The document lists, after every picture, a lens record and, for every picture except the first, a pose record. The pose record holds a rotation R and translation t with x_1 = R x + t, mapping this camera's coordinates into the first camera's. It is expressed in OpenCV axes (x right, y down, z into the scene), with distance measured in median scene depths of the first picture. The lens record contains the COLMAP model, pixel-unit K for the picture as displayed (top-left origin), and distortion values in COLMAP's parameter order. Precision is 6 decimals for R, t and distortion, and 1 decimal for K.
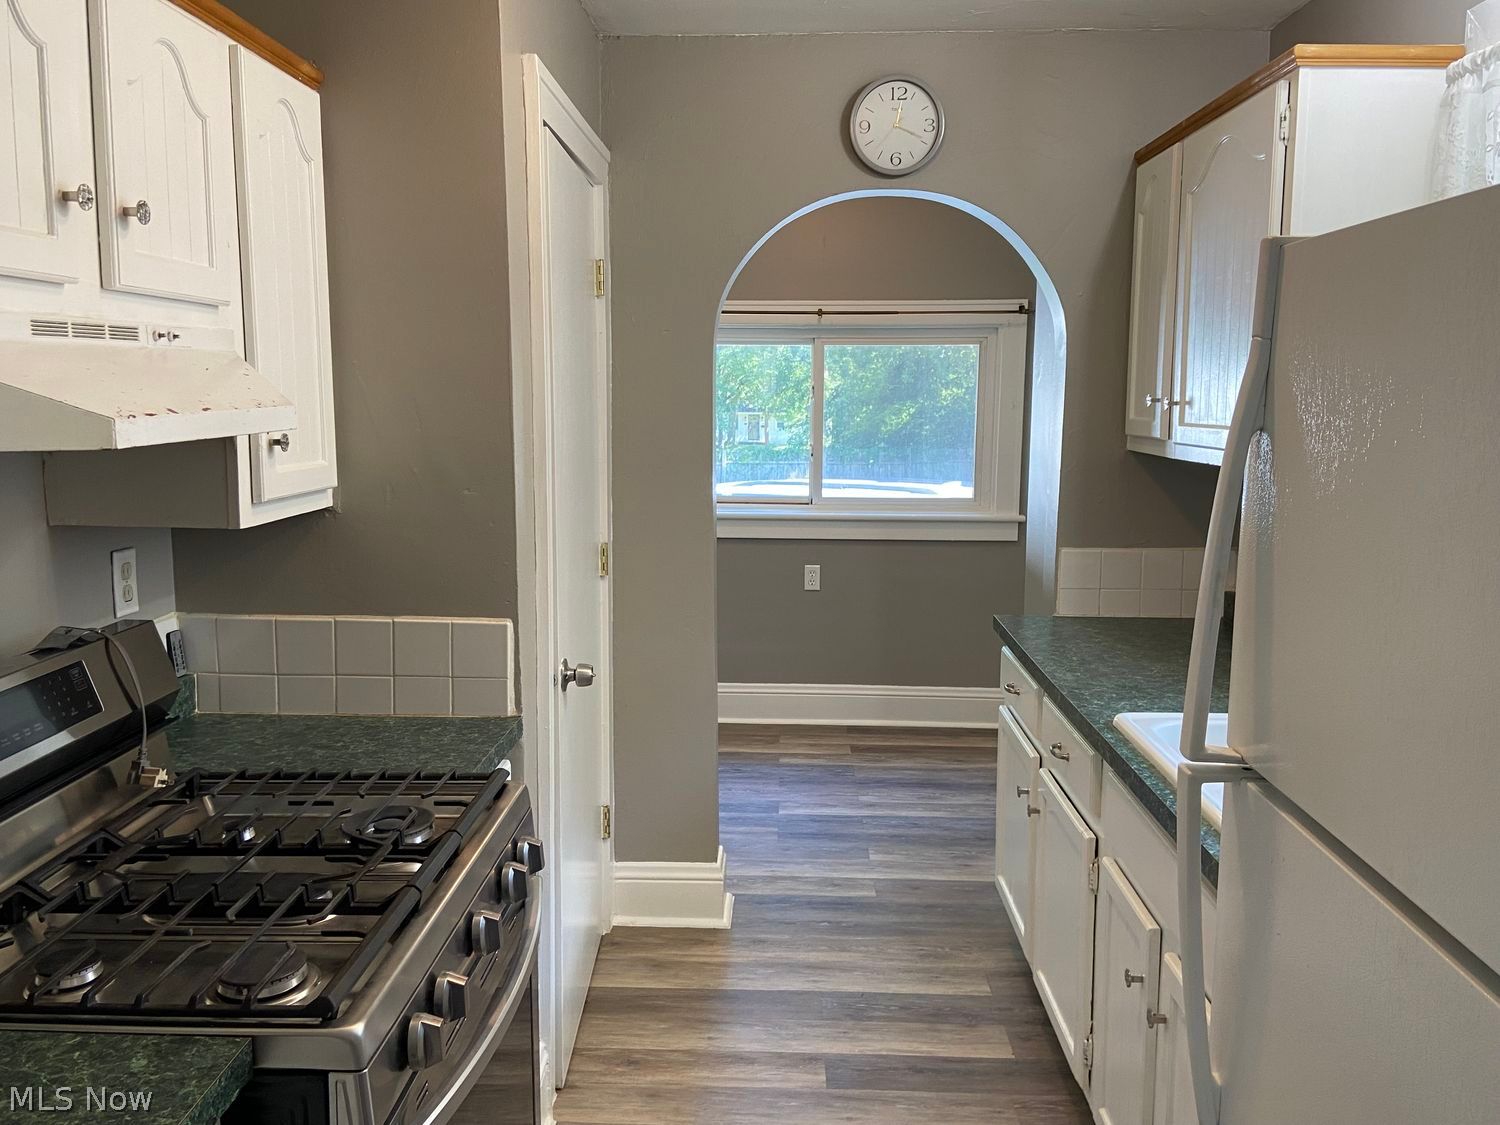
lens RADIAL K [[1225.1, 0, 751.4], [0, 1225.1, 564.9], [0, 0, 1]] dist [0.103607, -0.133966]
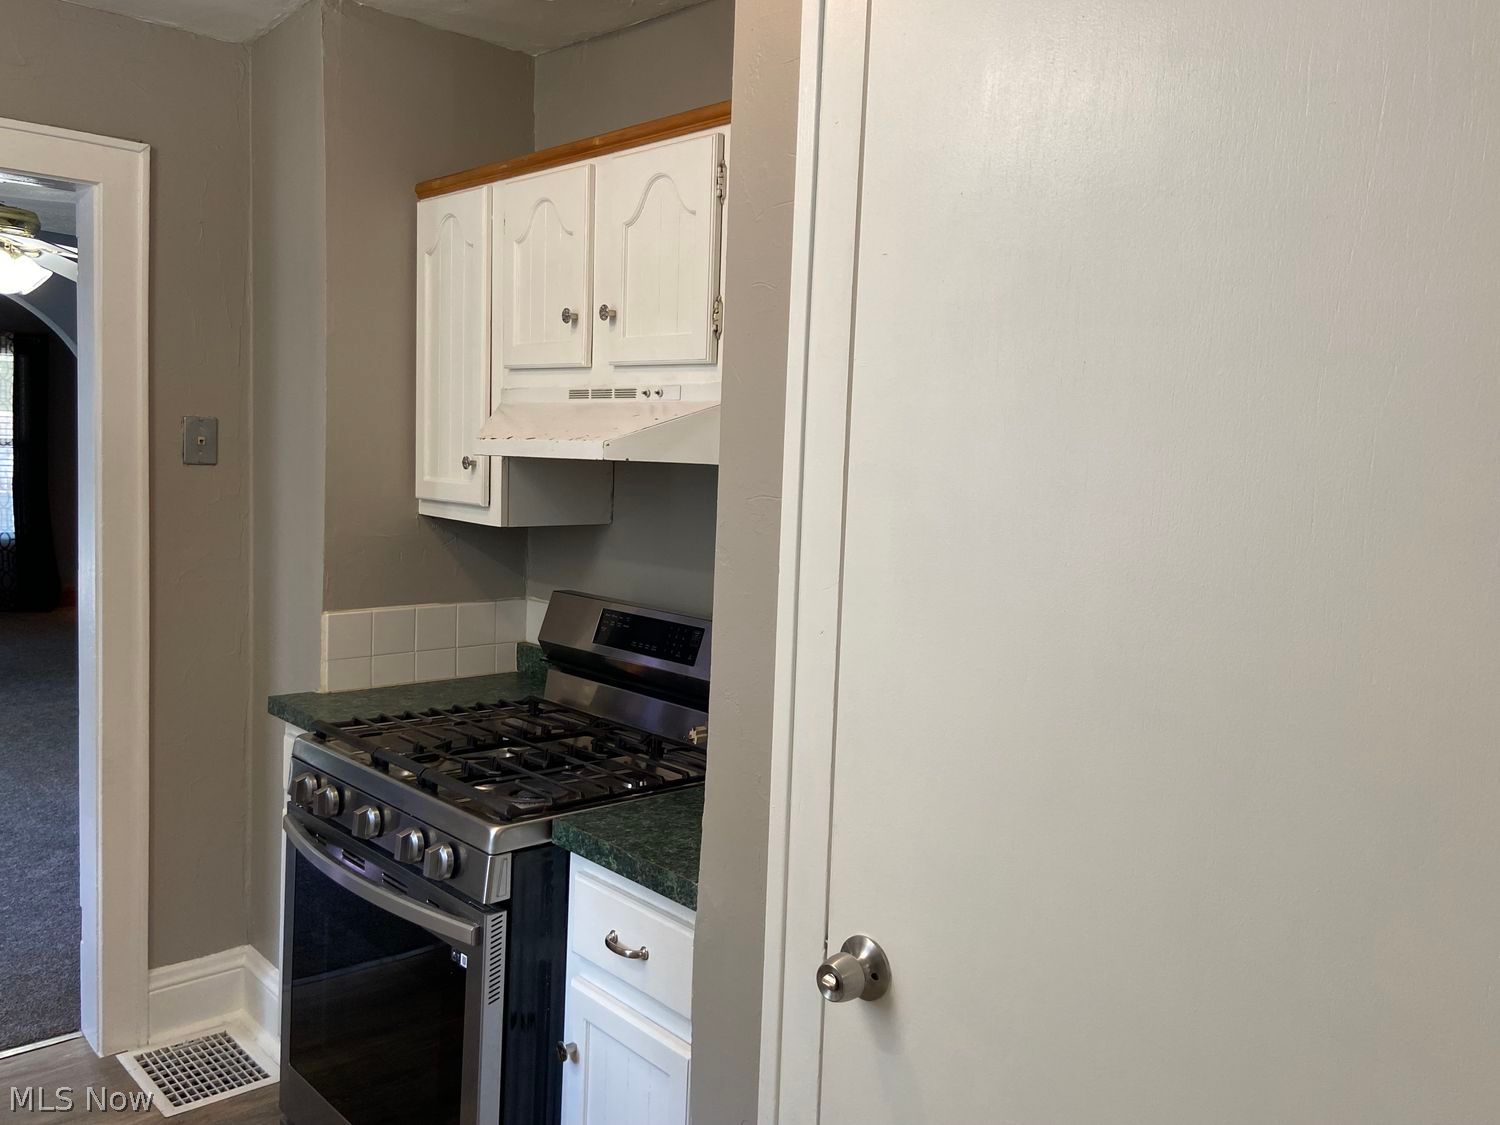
lens RADIAL K [[1225.1, 0, 752.7], [0, 1225.1, 558.3], [0, 0, 1]] dist [0.103607, -0.133966]
pose [[-0.714132, 0.018102, -0.699777, 0.243545], [-0.151929, 0.971829, 0.180185, -0.164460], [0.683325, 0.234992, -0.691264, 1.262297]]
